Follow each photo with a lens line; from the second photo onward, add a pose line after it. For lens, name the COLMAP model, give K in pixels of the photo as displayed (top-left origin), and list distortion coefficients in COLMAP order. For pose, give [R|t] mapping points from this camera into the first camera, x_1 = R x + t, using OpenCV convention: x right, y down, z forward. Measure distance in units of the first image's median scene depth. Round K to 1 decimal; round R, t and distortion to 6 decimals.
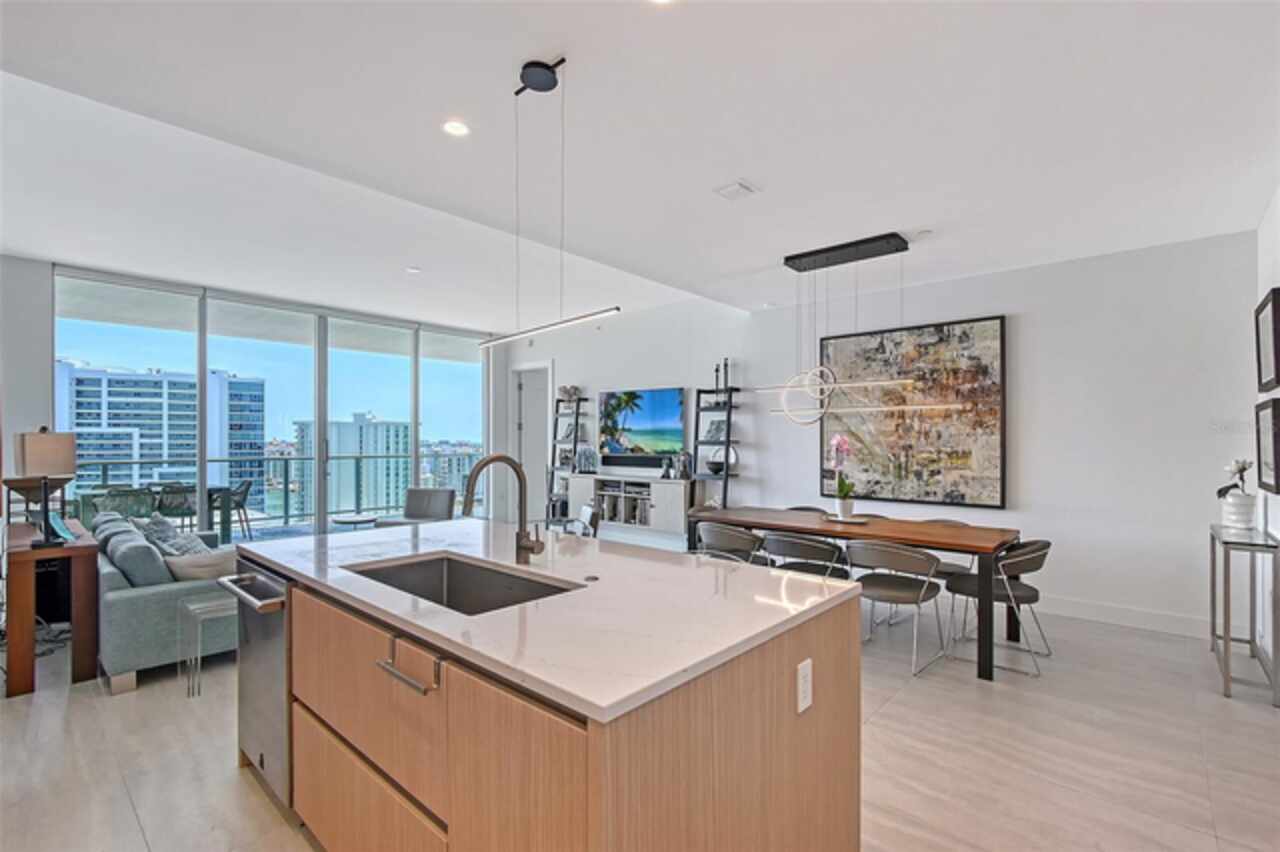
lens RADIAL K [[576.9, 0, 638.4], [0, 576.9, 442.9], [0, 0, 1]] dist [-0.000472, -0.002525]
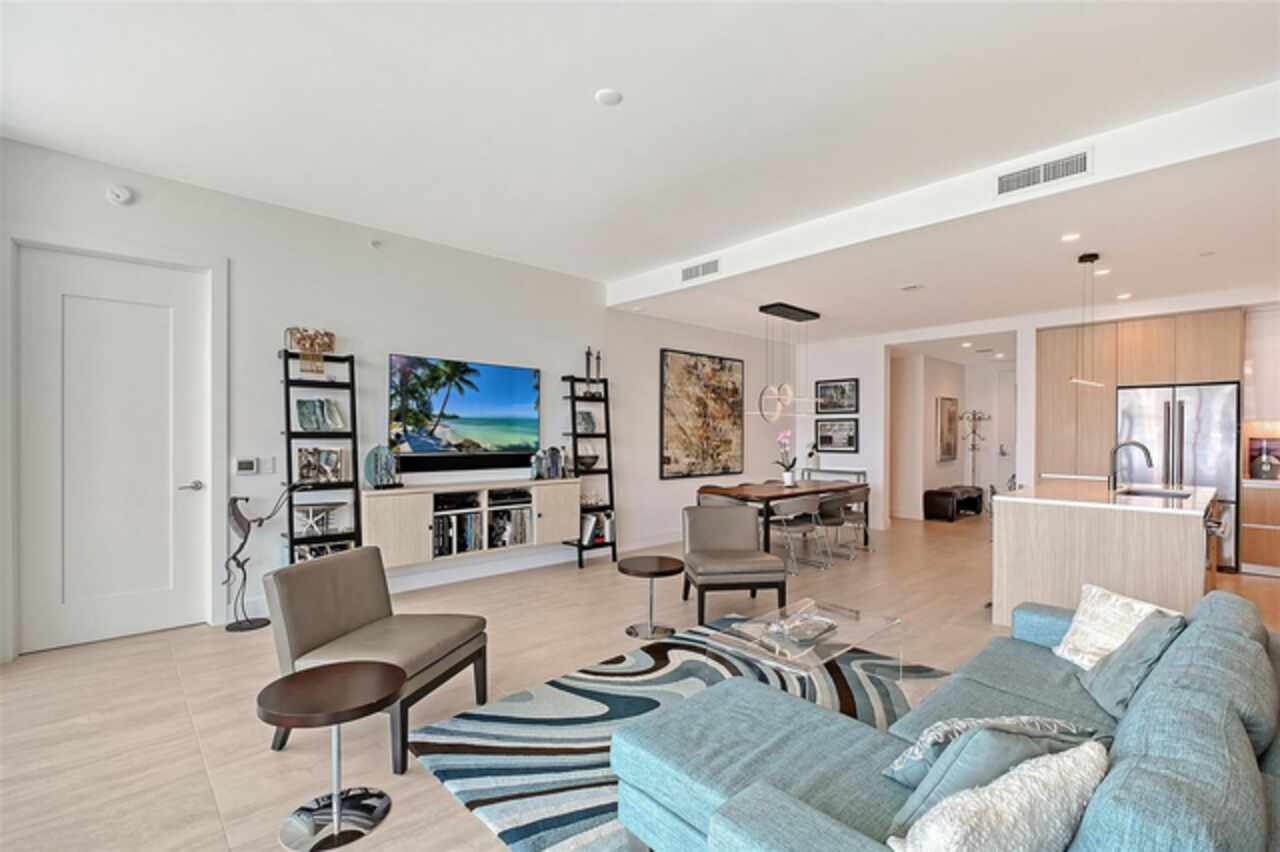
lens RADIAL K [[576.9, 0, 654.8], [0, 576.9, 441.6], [0, 0, 1]] dist [-0.000472, -0.002525]
pose [[0.066698, -0.013026, 0.997688, -2.019557], [0.002825, 0.999913, 0.012866, -0.004201], [-0.997769, 0.001961, 0.066729, 2.106017]]
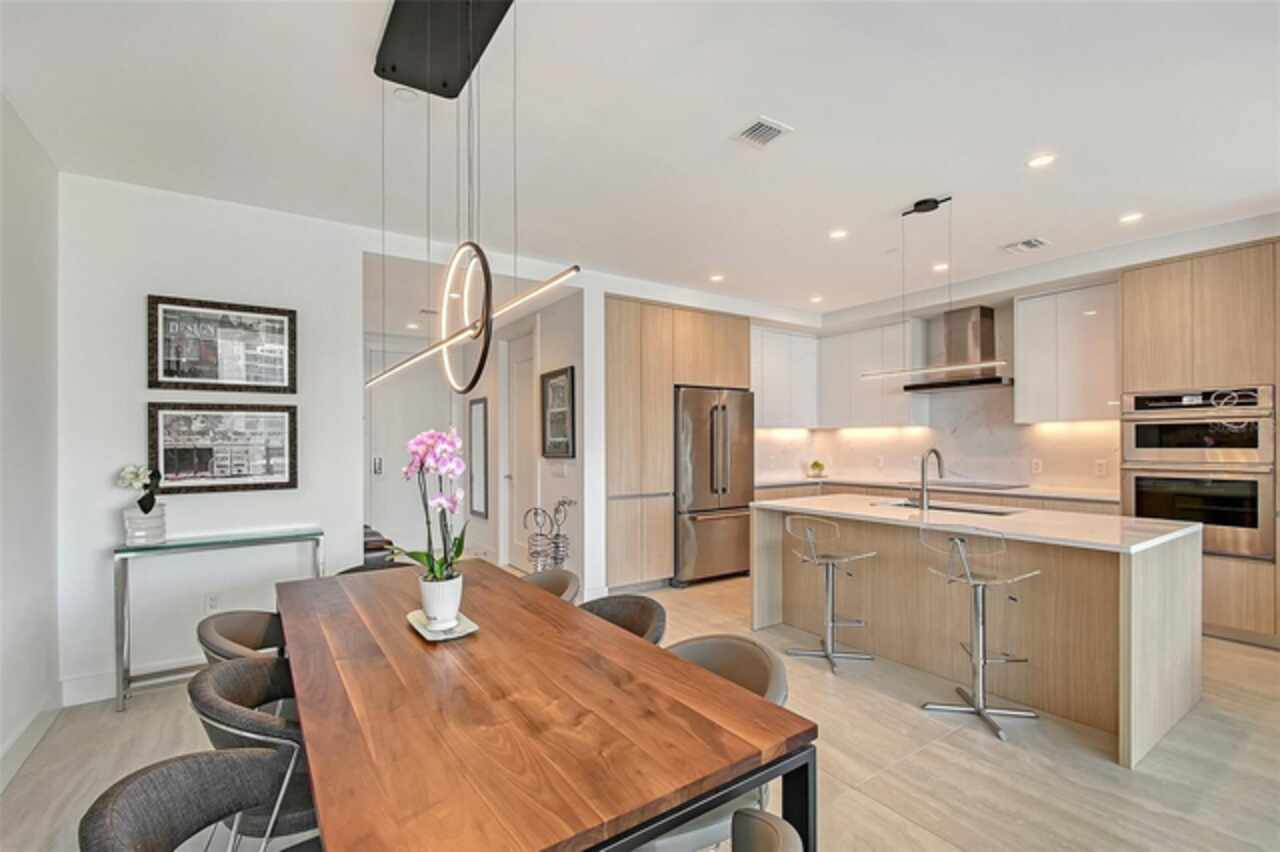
lens RADIAL K [[576.9, 0, 639.5], [0, 576.9, 438.6], [0, 0, 1]] dist [-0.000472, -0.002525]
pose [[-0.976873, 0.005912, 0.213737, 0.212921], [0.006170, 0.999981, 0.000541, -0.007722], [-0.213730, 0.001847, -0.976891, 2.345473]]
